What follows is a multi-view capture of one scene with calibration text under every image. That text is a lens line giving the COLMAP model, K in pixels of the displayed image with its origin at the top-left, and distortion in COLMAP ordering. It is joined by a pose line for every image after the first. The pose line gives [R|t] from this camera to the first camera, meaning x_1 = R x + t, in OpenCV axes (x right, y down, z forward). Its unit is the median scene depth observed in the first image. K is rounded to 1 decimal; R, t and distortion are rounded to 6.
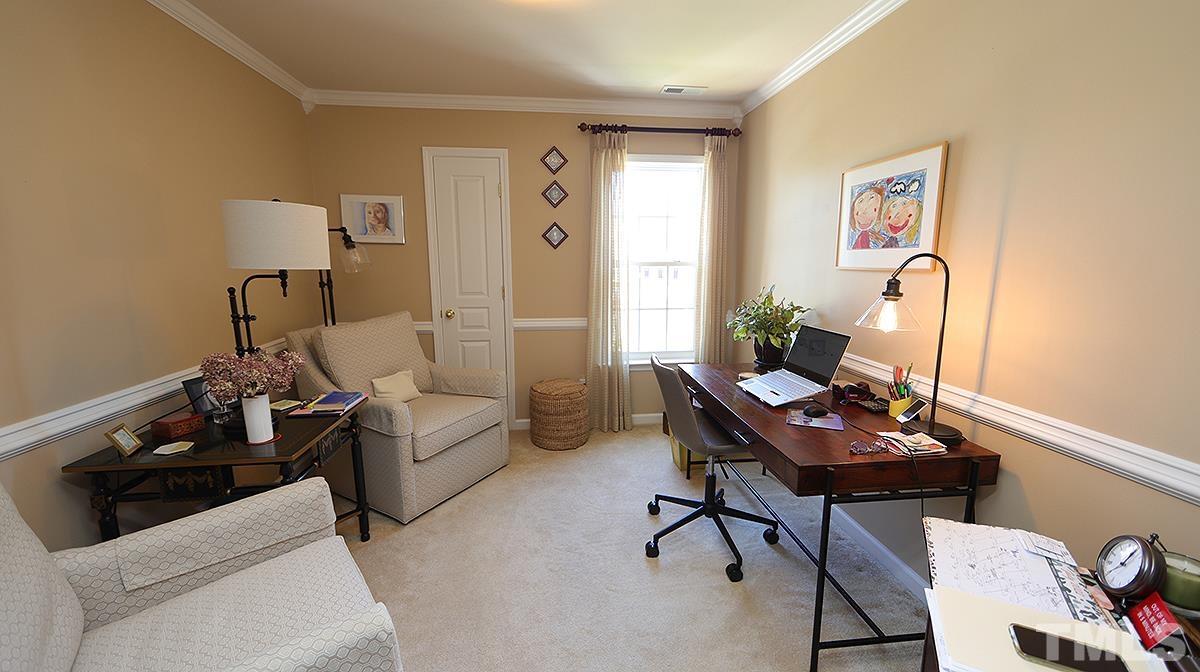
lens RADIAL K [[469.2, 0, 599.3], [0, 469.2, 333.5], [0, 0, 1]] dist [0.001135, 0.001067]
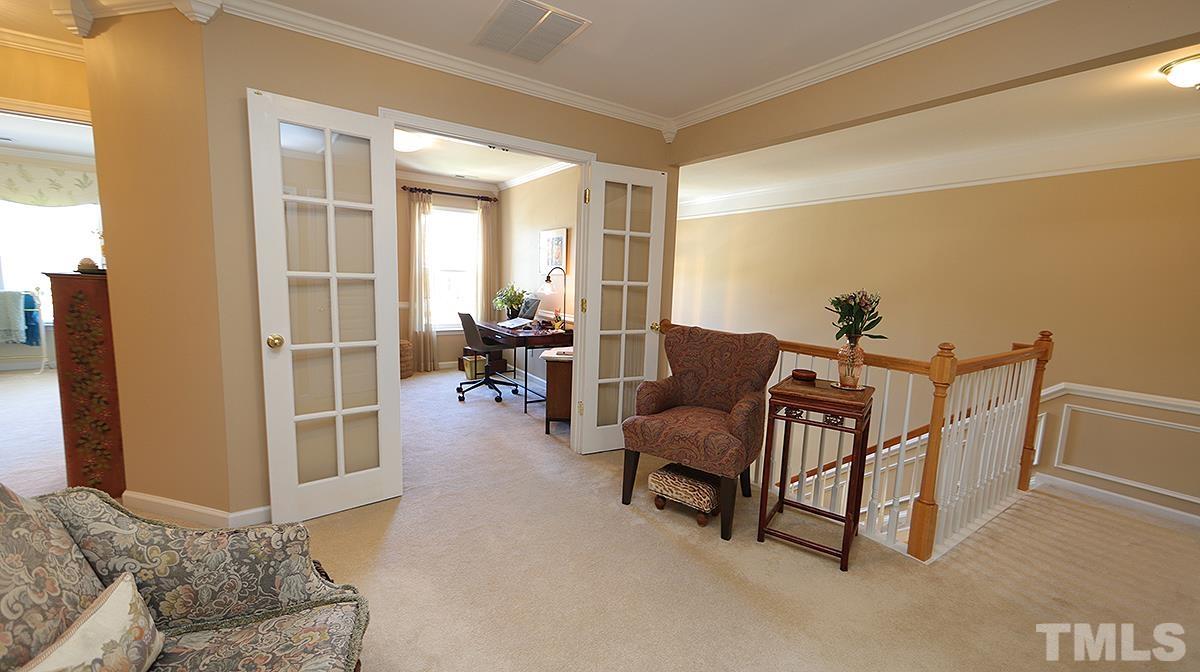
lens RADIAL K [[469.2, 0, 598.9], [0, 469.2, 336.6], [0, 0, 1]] dist [0.001135, 0.001067]
pose [[0.890663, -0.029612, 0.453699, -0.239580], [0.041255, 0.999024, -0.015785, 0.184806], [-0.452789, 0.032776, 0.891015, -0.992910]]
